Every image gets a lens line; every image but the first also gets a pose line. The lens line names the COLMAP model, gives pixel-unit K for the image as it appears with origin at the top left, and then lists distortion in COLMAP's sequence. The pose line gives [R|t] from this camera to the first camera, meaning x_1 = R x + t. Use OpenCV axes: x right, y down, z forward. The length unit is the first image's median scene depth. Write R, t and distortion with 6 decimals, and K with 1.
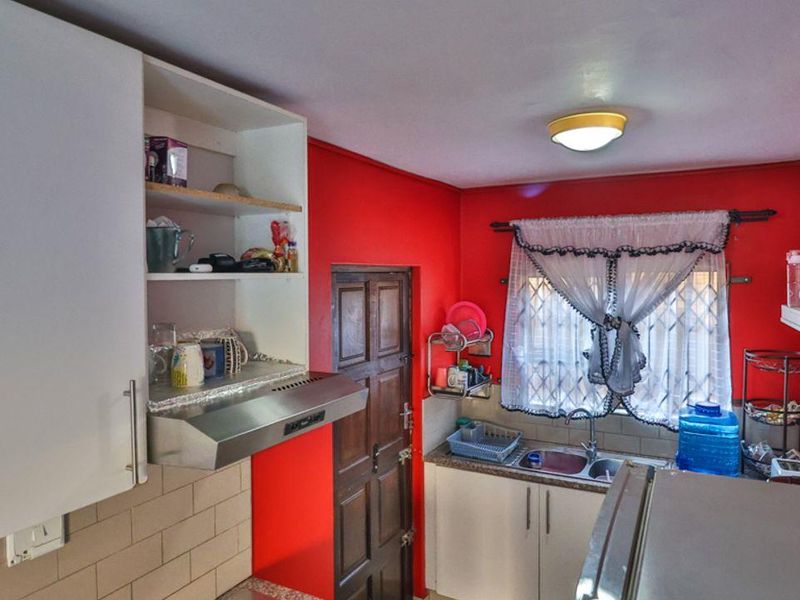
lens RADIAL K [[537.5, 0, 400.0], [0, 537.5, 300.0], [0, 0, 1]] dist [0.008381, 0.000539]
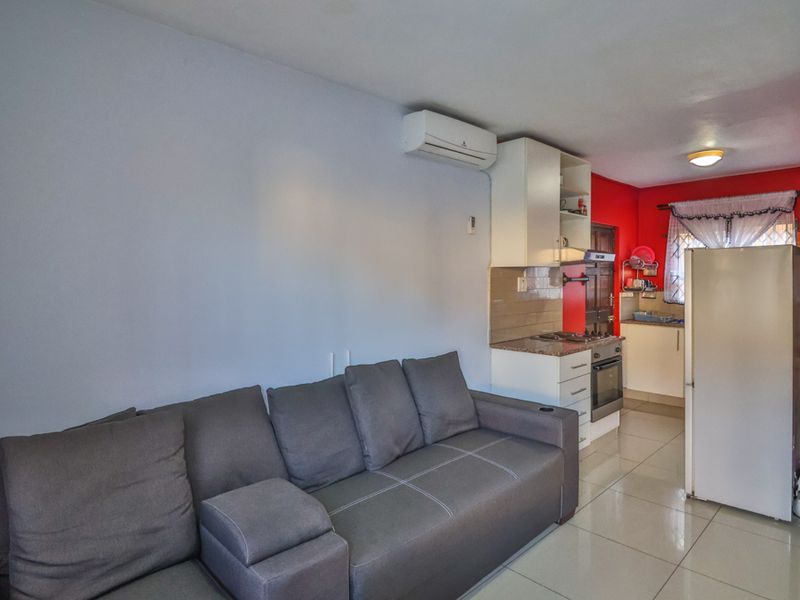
lens RADIAL K [[465.8, 0, 418.3], [0, 465.8, 284.1], [0, 0, 1]] dist [0.000176, 0.021721]
pose [[0.957646, 0.008305, -0.287828, -0.183239], [-0.016775, 0.999495, -0.026975, 0.219122], [0.287458, 0.030661, 0.957302, -0.912335]]
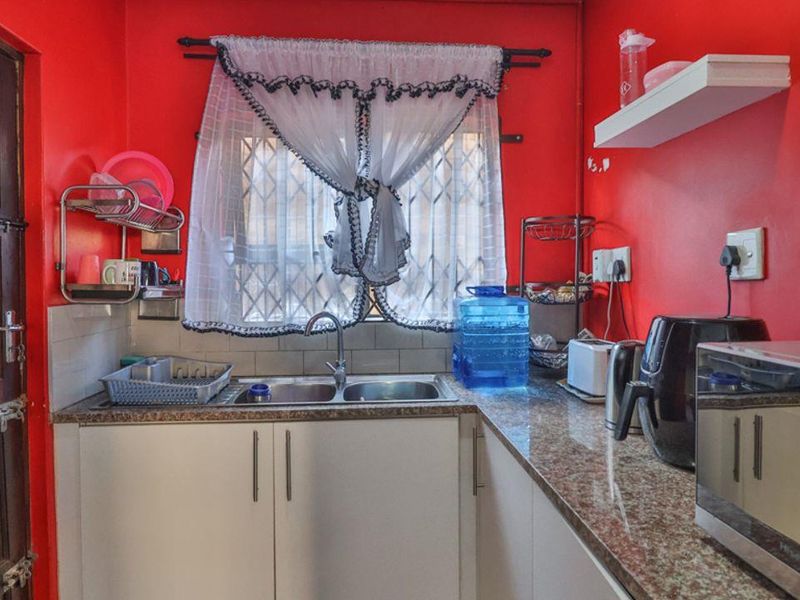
lens RADIAL K [[556.2, 0, 400.0], [0, 556.2, 300.0], [0, 0, 1]] dist [0.005531, -0.004547]
pose [[0.844674, -0.008369, 0.535216, 0.041681], [0.005704, 0.999962, 0.006634, 0.182319], [-0.535251, -0.002551, 0.844689, 0.360491]]
